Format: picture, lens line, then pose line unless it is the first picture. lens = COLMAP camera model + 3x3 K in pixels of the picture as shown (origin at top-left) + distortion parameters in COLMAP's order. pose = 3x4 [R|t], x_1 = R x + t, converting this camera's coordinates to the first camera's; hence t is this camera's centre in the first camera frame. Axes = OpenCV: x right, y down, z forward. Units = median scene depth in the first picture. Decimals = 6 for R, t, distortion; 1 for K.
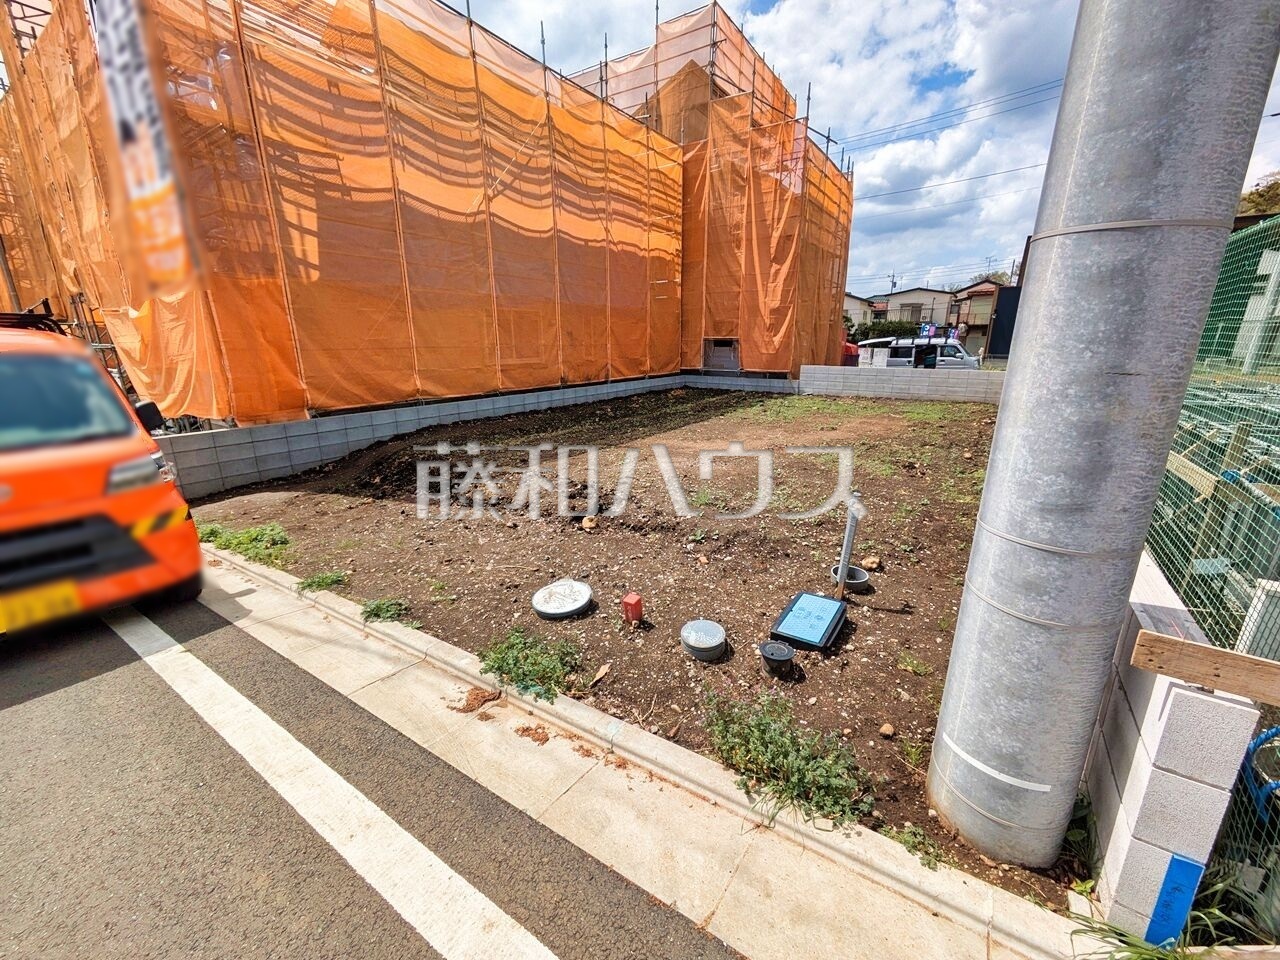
lens RADIAL K [[507.0, 0, 645.1], [0, 507.0, 477.7], [0, 0, 1]] dist [-0.004158, 0.002261]
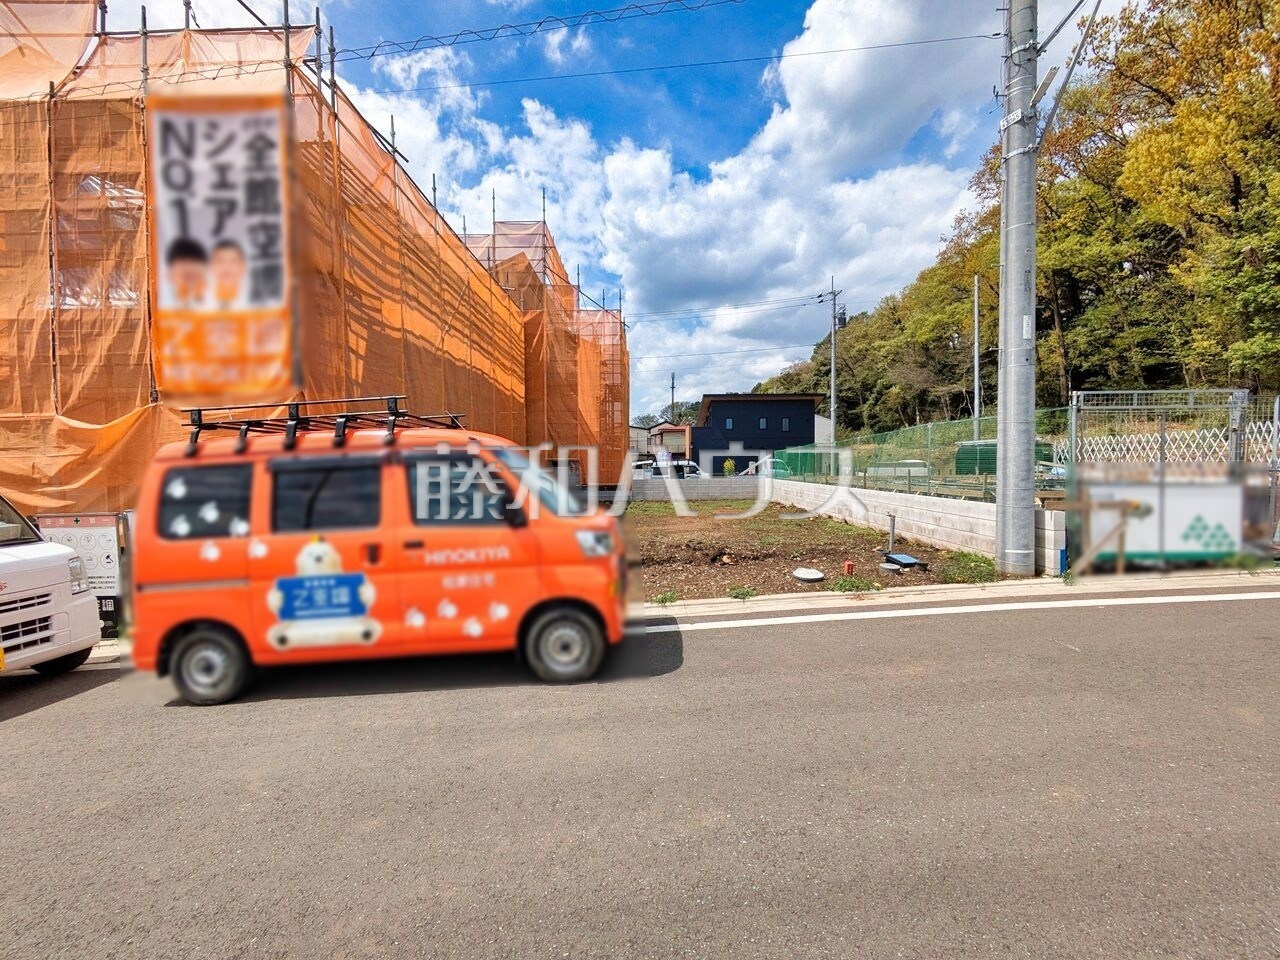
lens RADIAL K [[507.0, 0, 646.0], [0, 507.0, 475.2], [0, 0, 1]] dist [-0.004158, 0.002261]
pose [[0.834343, -0.015941, 0.551015, -0.446704], [0.151717, 0.967618, -0.201736, 0.042372], [-0.529956, 0.251916, 0.809744, -0.086883]]
